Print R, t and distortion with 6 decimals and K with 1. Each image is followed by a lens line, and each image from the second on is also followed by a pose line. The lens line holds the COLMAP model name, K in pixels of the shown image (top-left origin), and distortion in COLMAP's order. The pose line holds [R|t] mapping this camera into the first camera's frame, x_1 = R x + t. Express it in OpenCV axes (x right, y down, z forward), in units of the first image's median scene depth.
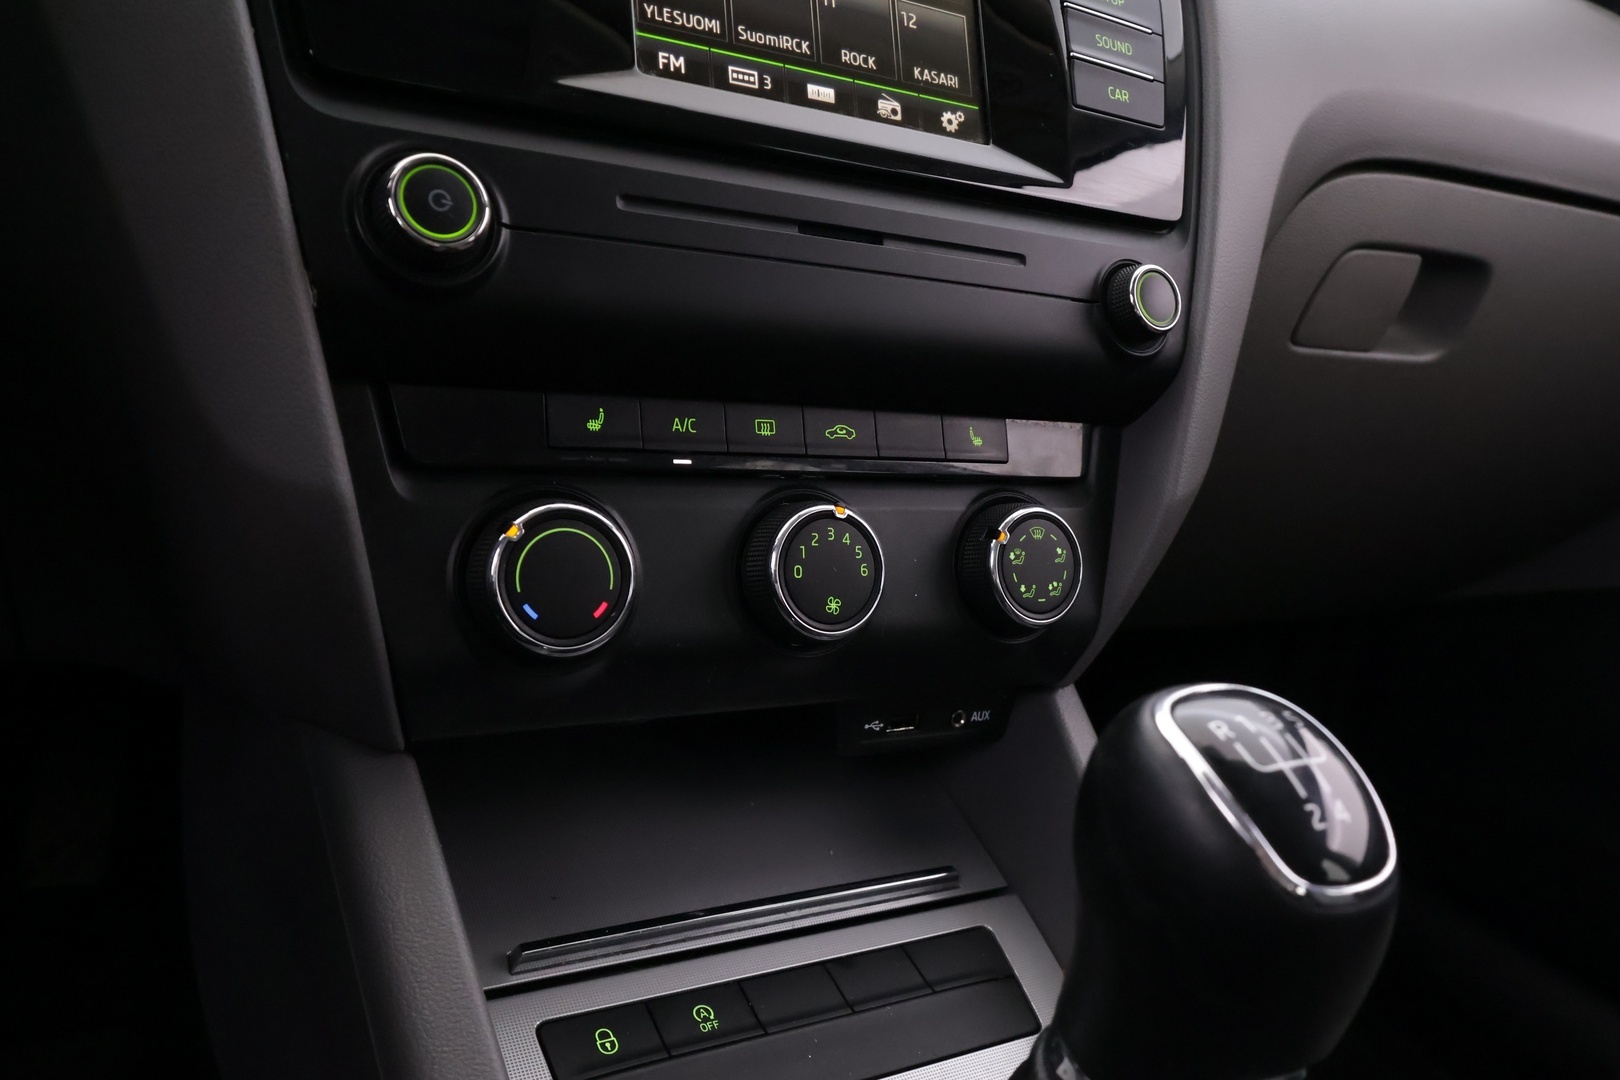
lens RADIAL K [[1208.9, 0, 820.0], [0, 1208.9, 543.8], [0, 0, 1]] dist [0.004965, -0.004239]
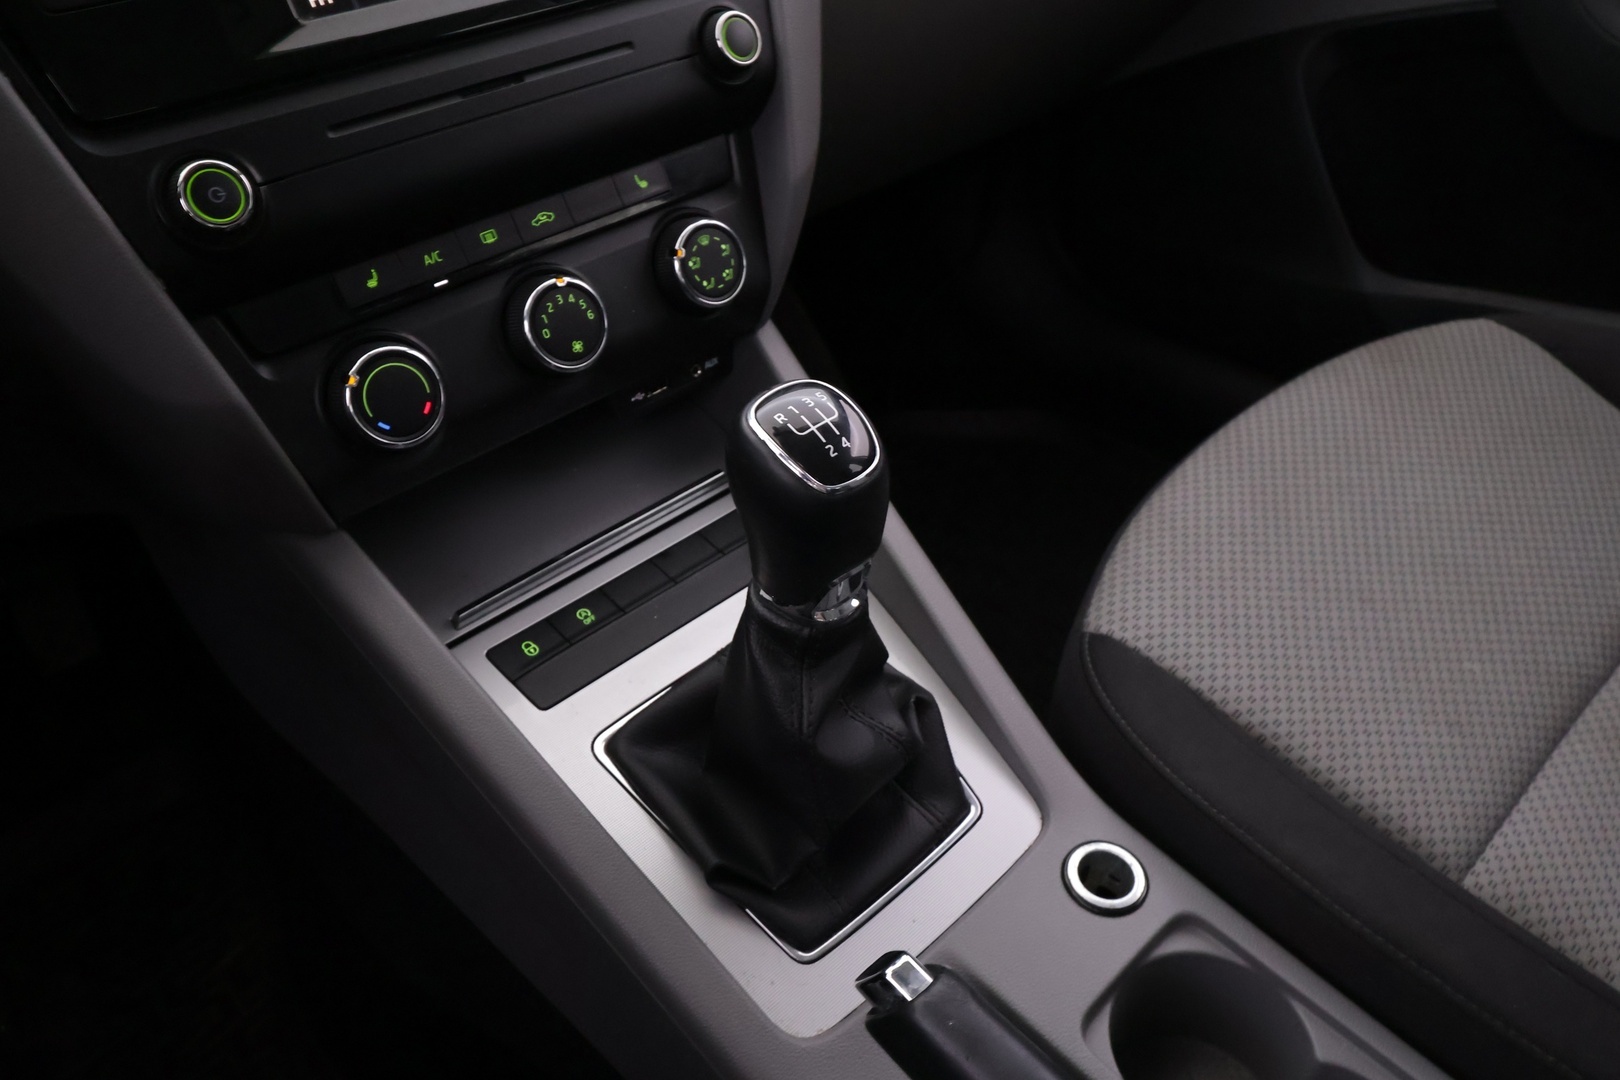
lens RADIAL K [[1208.9, 0, 820.0], [0, 1208.9, 543.8], [0, 0, 1]] dist [0.004965, -0.004239]
pose [[0.950620, -0.302682, 0.068587, 0.118288], [0.254499, 0.886739, 0.385908, -0.229514], [-0.177626, -0.349397, 0.919984, -0.489603]]
